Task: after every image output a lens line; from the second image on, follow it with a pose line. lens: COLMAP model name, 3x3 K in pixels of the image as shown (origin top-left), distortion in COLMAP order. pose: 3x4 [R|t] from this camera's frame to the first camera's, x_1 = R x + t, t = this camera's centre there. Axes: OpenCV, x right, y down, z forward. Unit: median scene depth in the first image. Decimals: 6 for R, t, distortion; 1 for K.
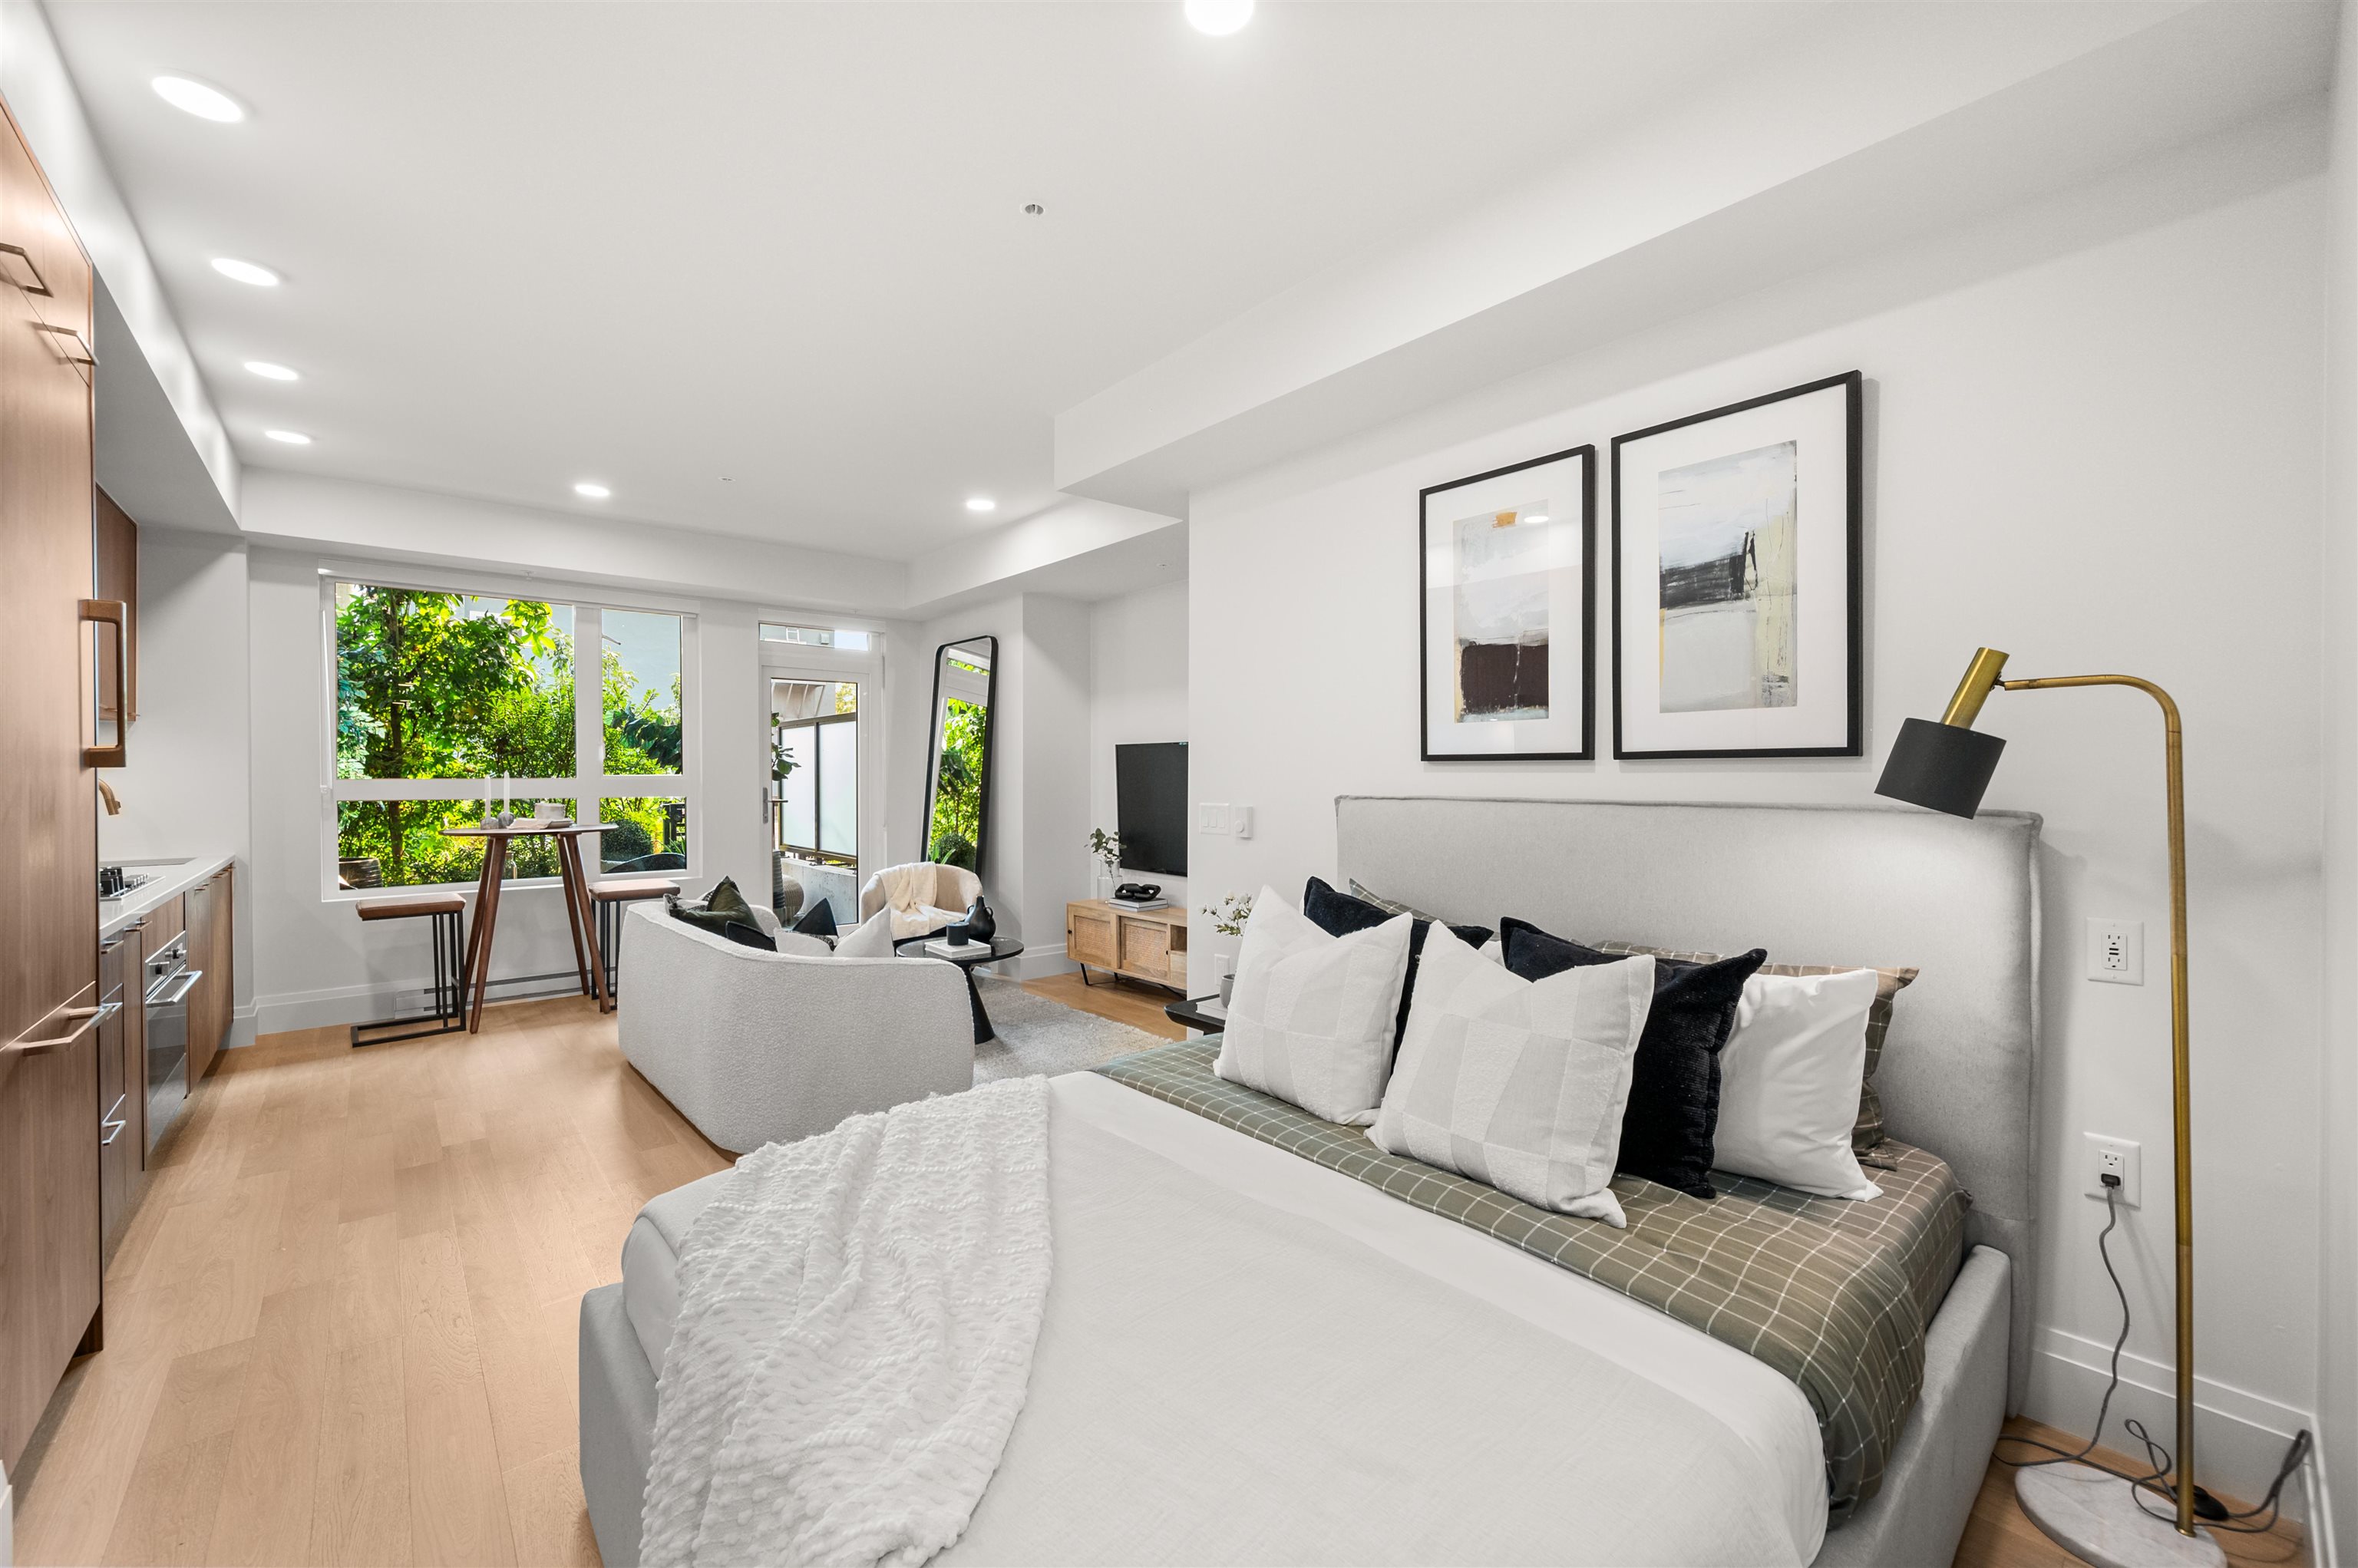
lens RADIAL K [[933.0, 0, 1179.0], [0, 933.0, 784.0], [0, 0, 1]] dist [-0.000508, -0.000106]
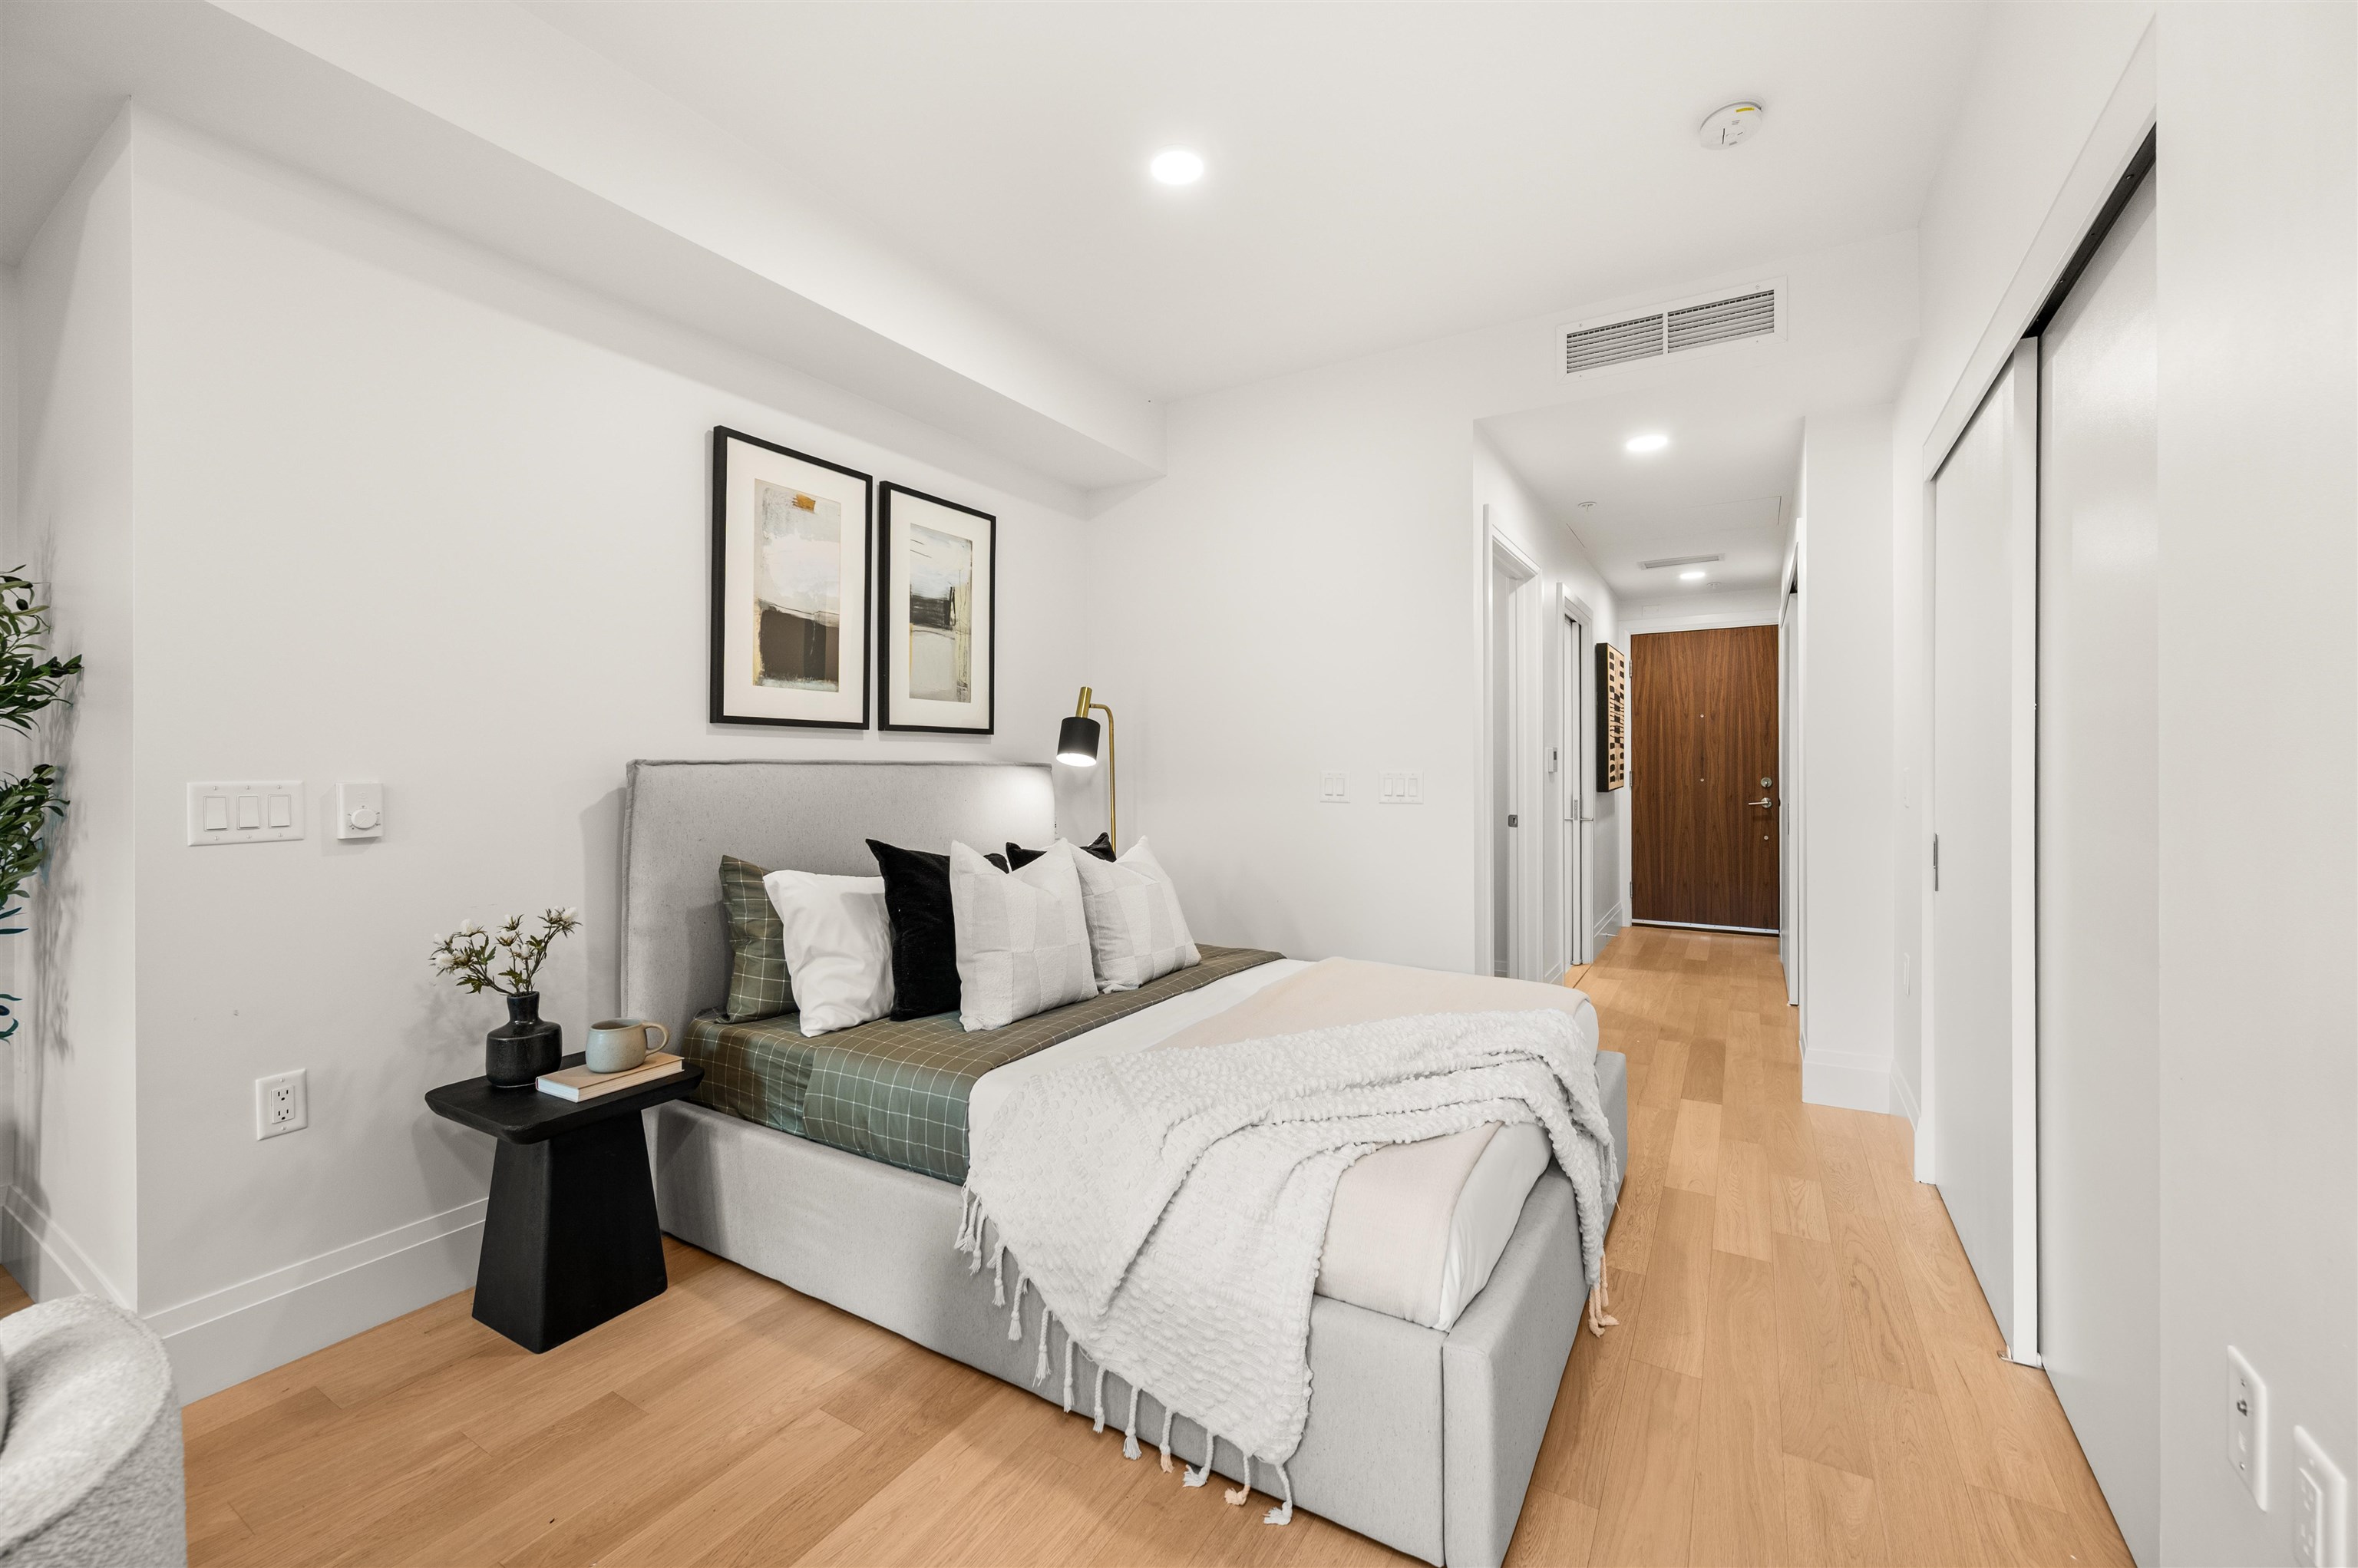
lens RADIAL K [[939.7, 0, 1182.3], [0, 939.7, 772.5], [0, 0, 1]] dist [0.000122, 0.000032]
pose [[-0.311770, -0.002406, 0.950155, -0.403256], [0.013445, 0.999885, 0.006944, 0.013112], [-0.950062, 0.014940, -0.311702, 0.456666]]
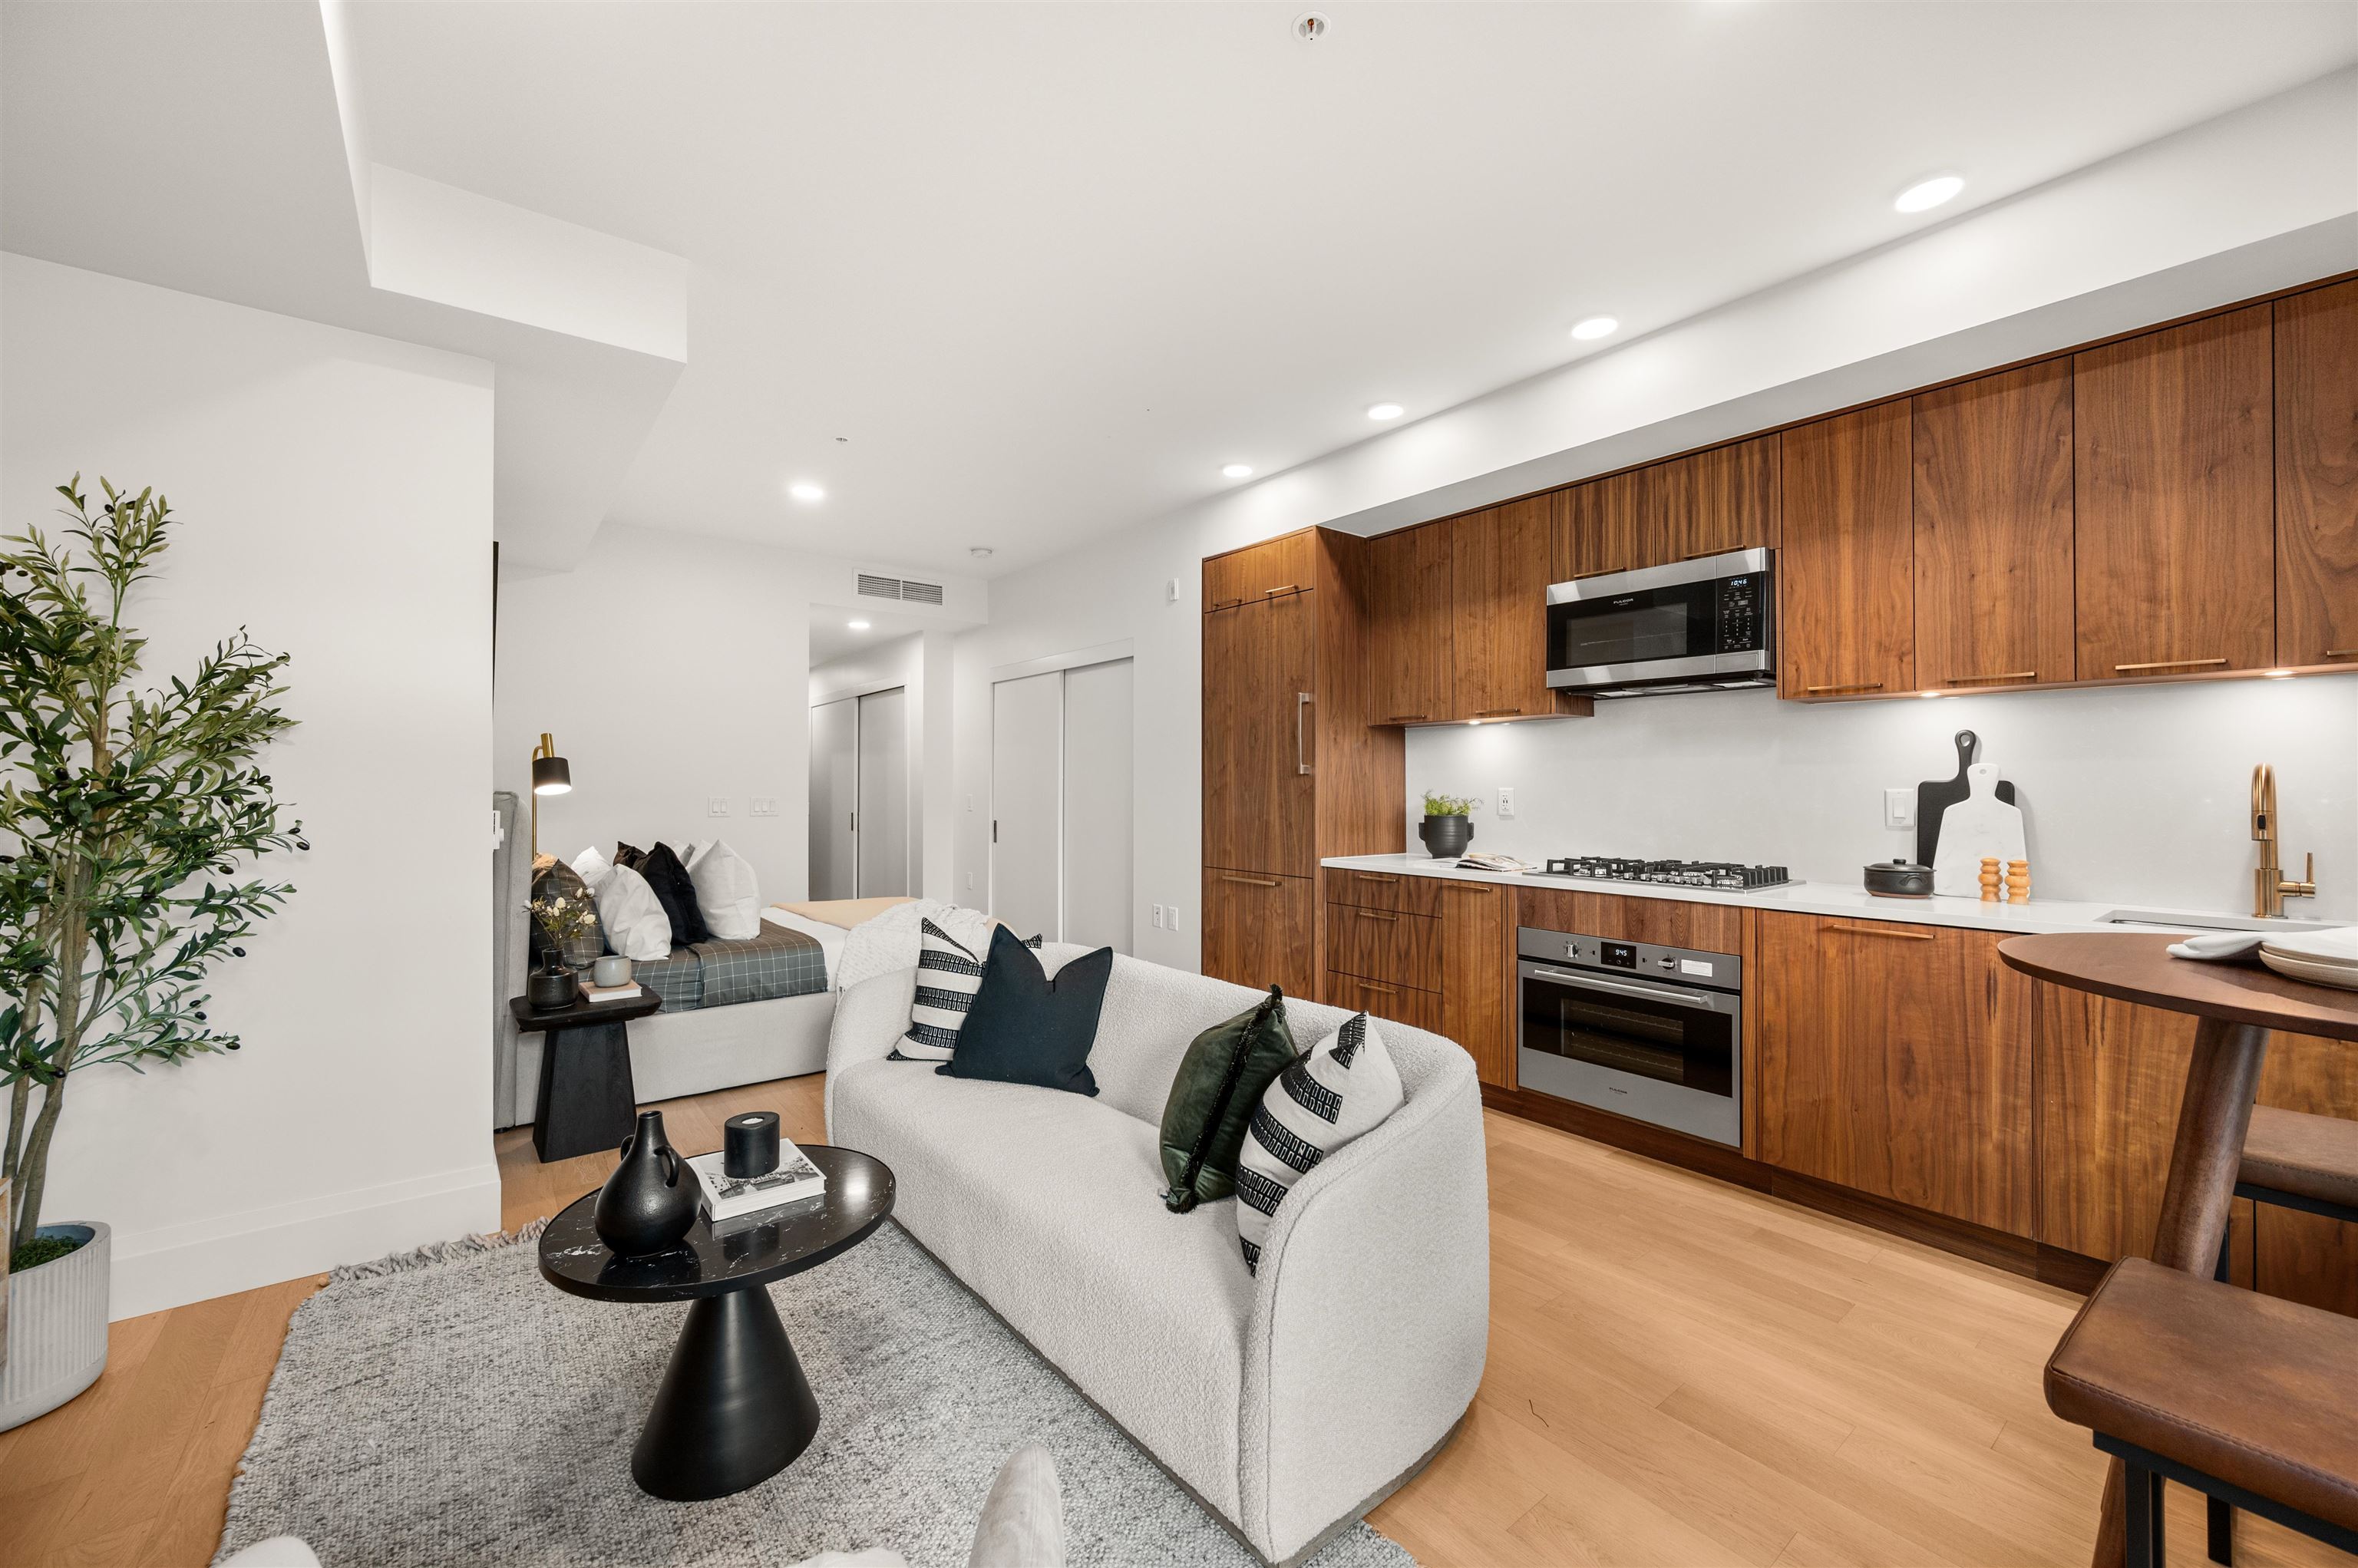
lens RADIAL K [[927.9, 0, 1174.9], [0, 927.9, 780.9], [0, 0, 1]] dist [-0.000277, -0.000124]
pose [[-0.998688, -0.001219, 0.051198, -0.366116], [-0.001112, 0.999997, 0.002118, -0.002802], [-0.051200, 0.002058, -0.998686, 1.151303]]
